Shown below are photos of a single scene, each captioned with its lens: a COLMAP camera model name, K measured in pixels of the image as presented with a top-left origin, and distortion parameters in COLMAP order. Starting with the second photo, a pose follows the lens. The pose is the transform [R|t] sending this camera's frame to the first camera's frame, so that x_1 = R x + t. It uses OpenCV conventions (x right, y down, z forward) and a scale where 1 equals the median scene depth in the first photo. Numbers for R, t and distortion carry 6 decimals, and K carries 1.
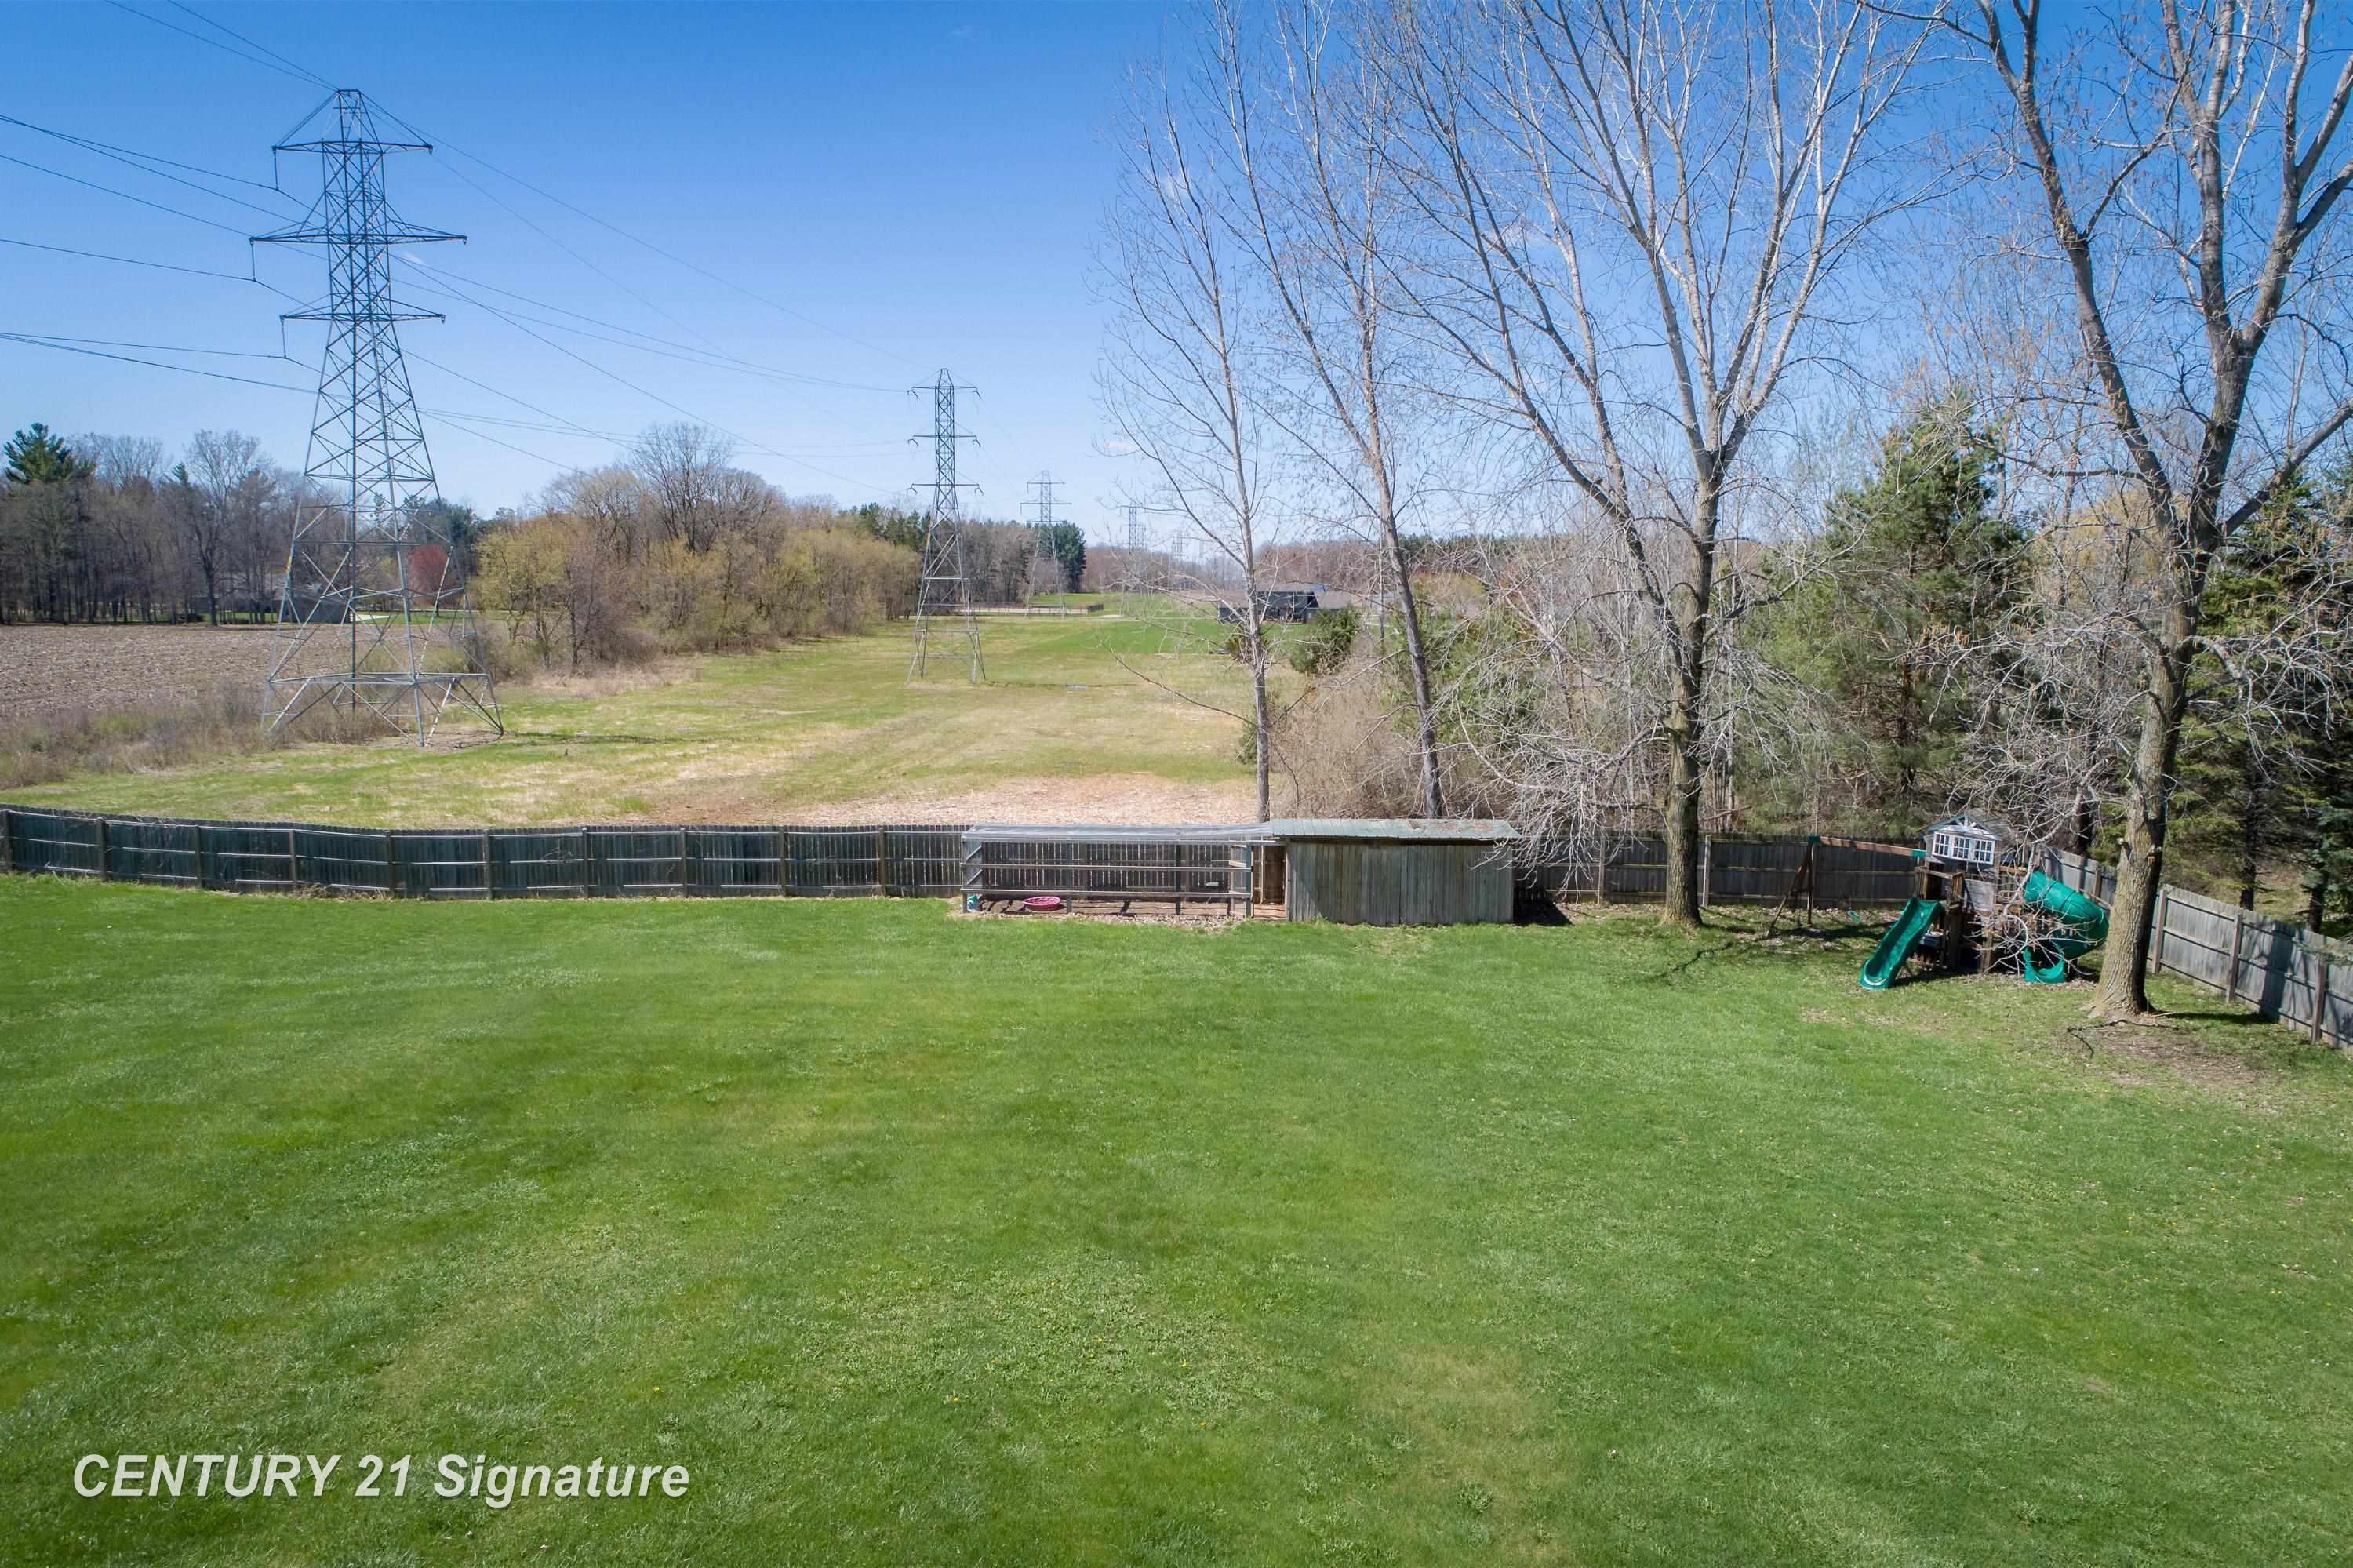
lens RADIAL K [[1575.9, 0, 1177.0], [0, 1575.9, 772.8], [0, 0, 1]] dist [-0.011948, 0.007881]
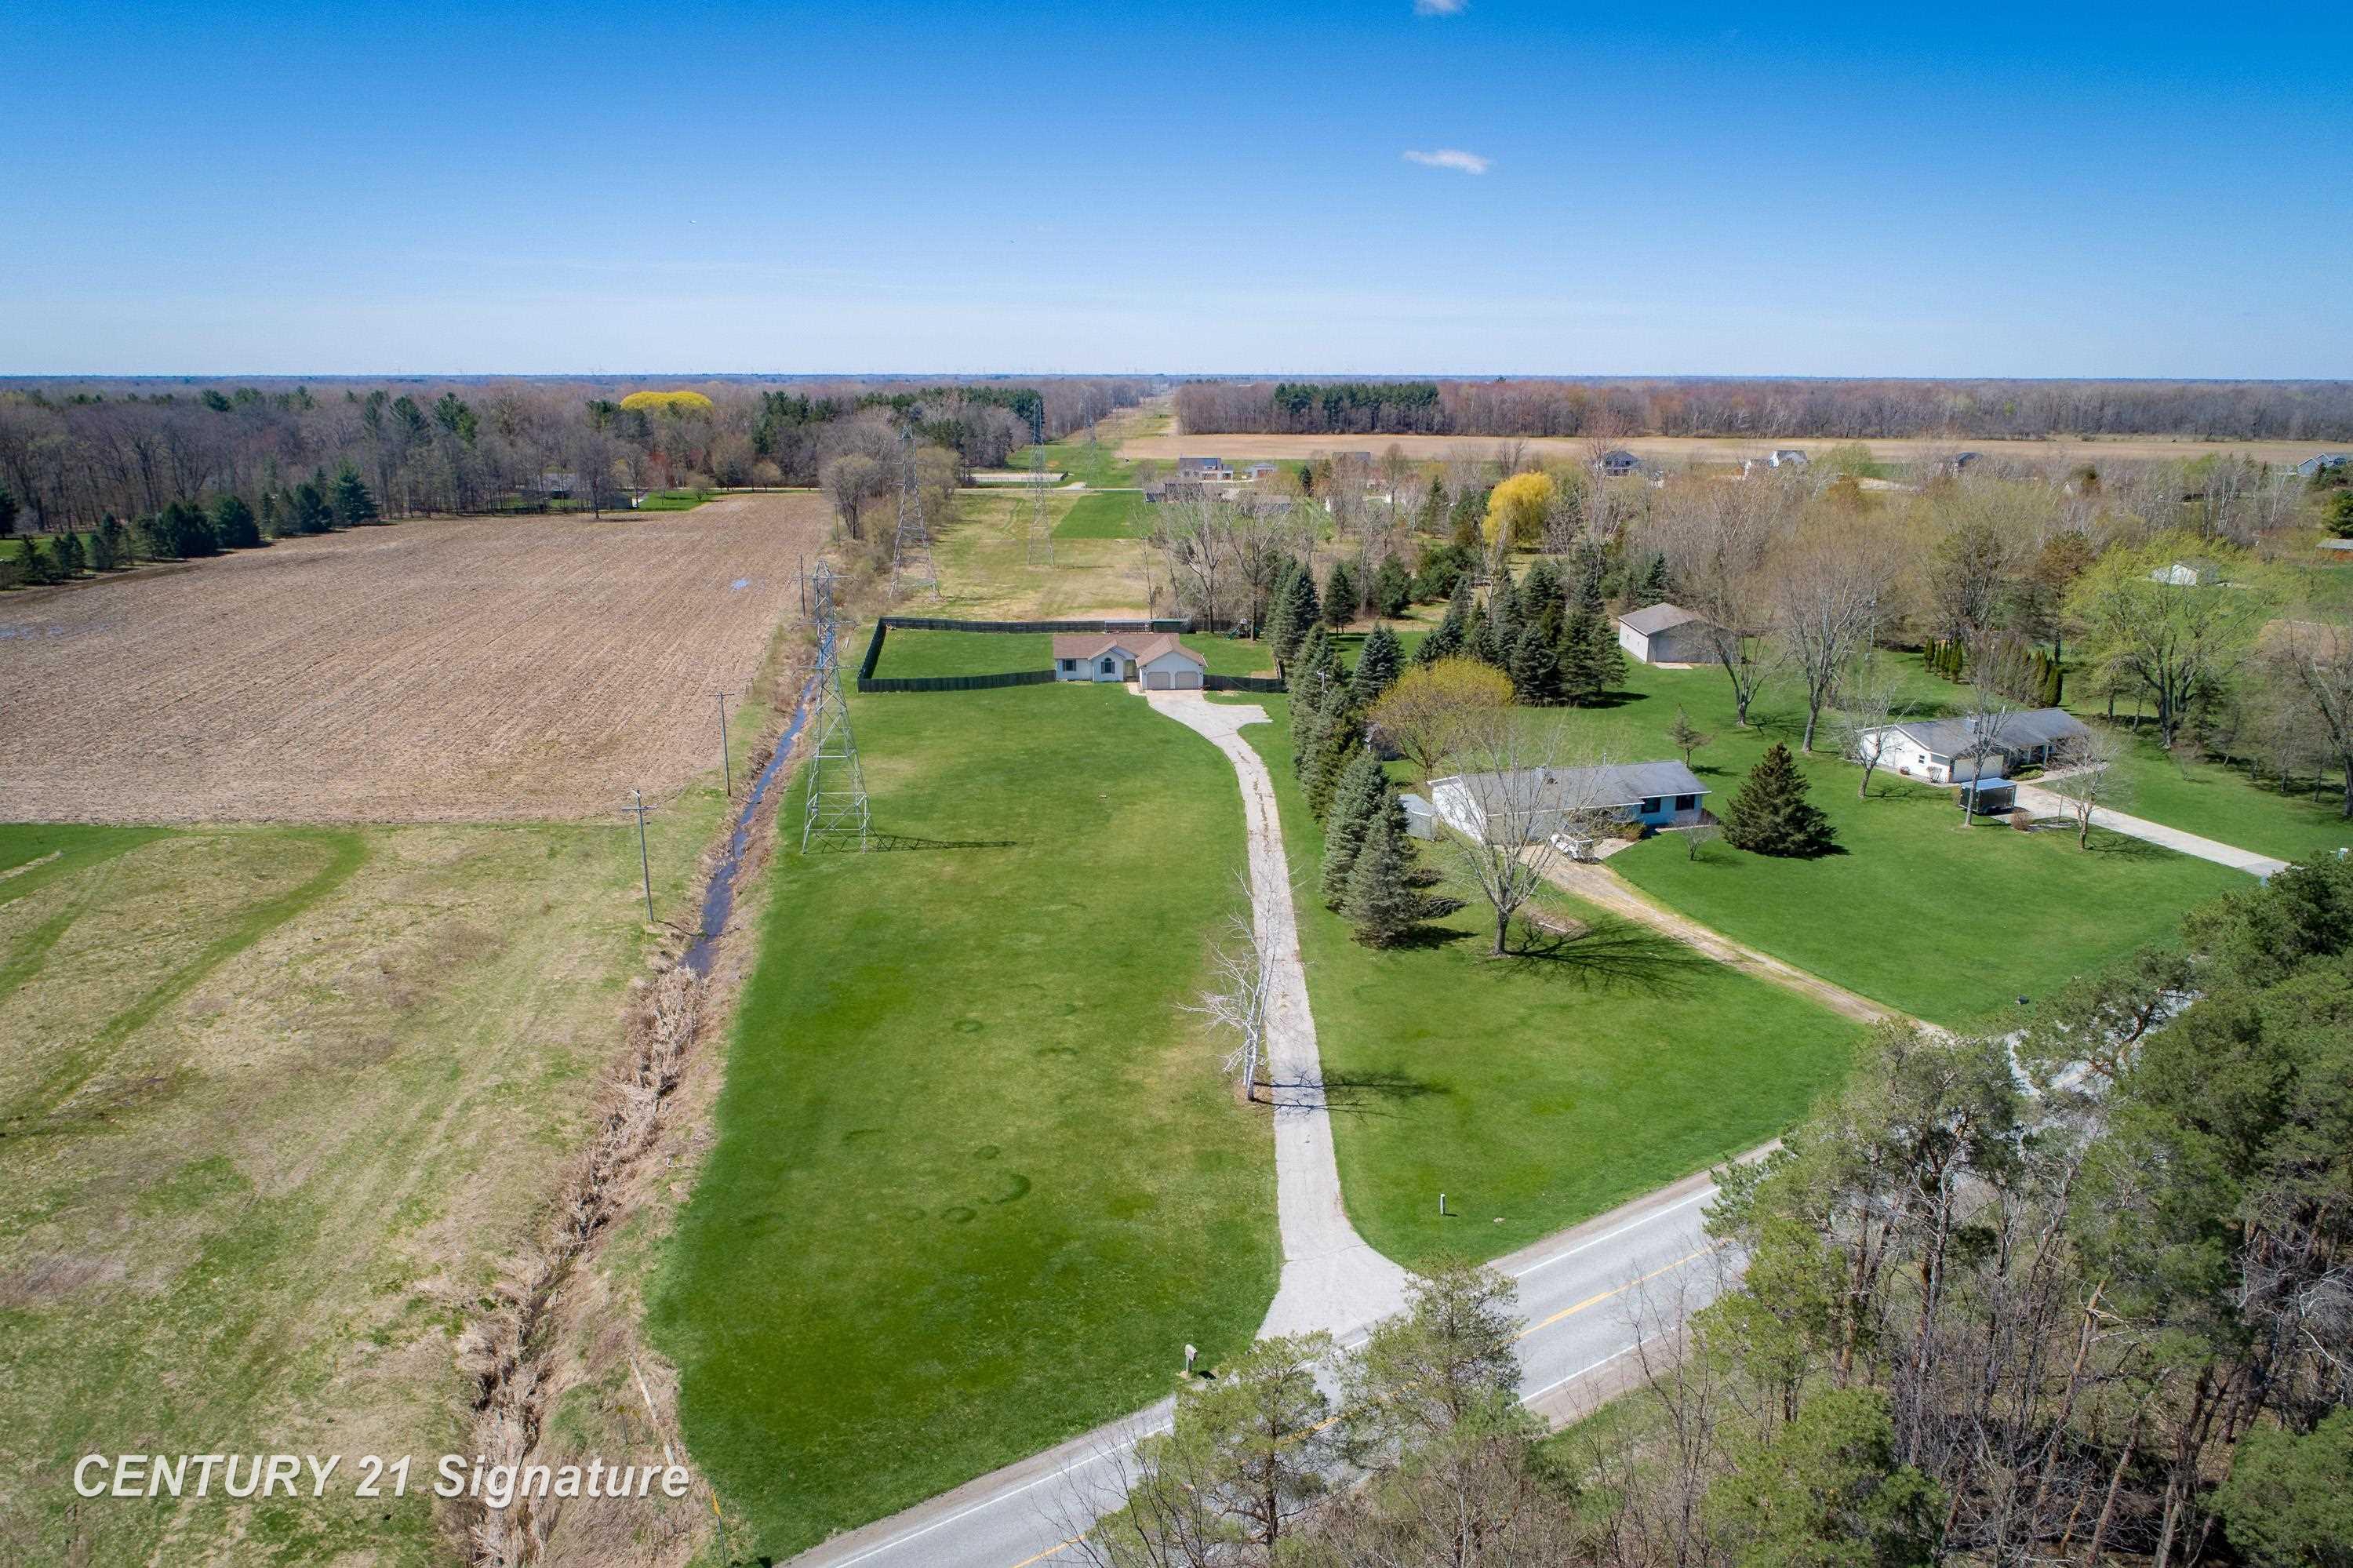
lens RADIAL K [[1567.2, 0, 1176.5], [0, 1567.2, 784.0], [0, 0, 1]] dist [-0.011460, 0.005364]
pose [[0.999023, -0.018692, 0.040055, -0.102881], [0.013056, 0.990539, 0.136607, -0.165060], [-0.042230, -0.135950, 0.989815, -5.141572]]
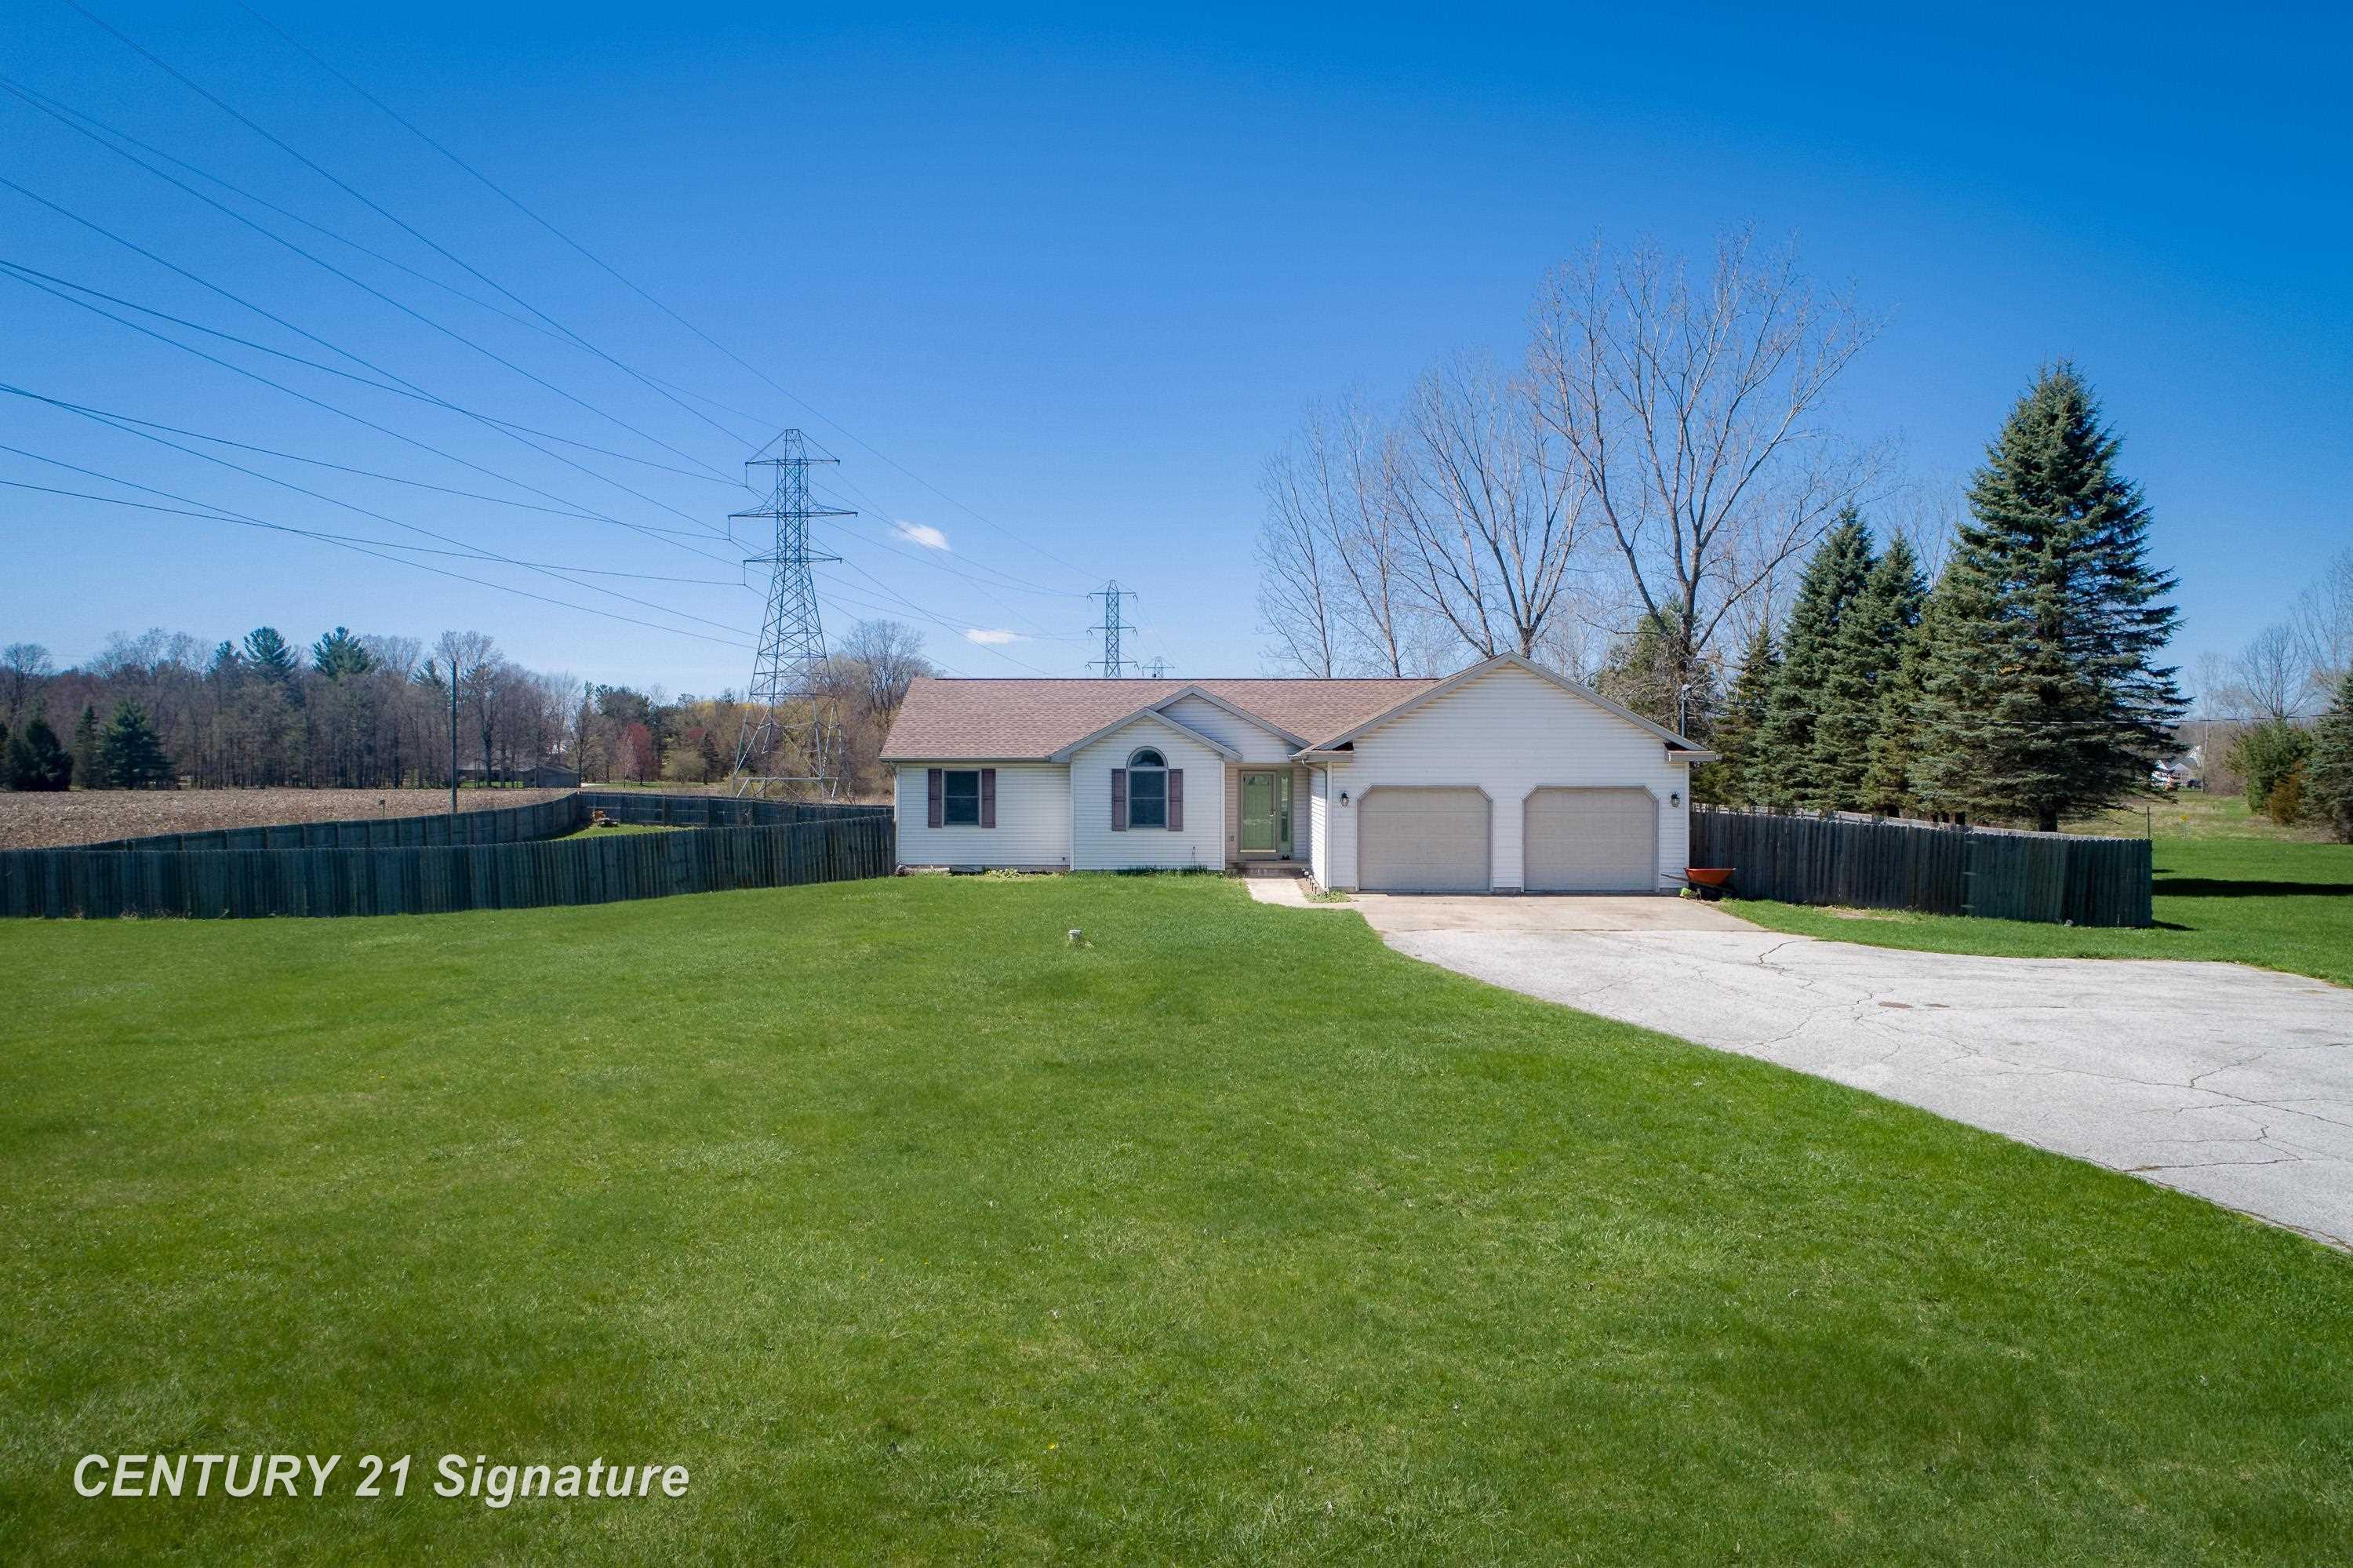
lens RADIAL K [[1588.0, 0, 1173.5], [0, 1588.0, 772.7], [0, 0, 1]] dist [-0.012721, 0.009306]
pose [[0.998246, -0.007522, -0.058719, -0.040160], [0.000487, 0.992906, -0.118900, 0.244603], [0.059196, 0.118663, 0.991168, -1.130863]]
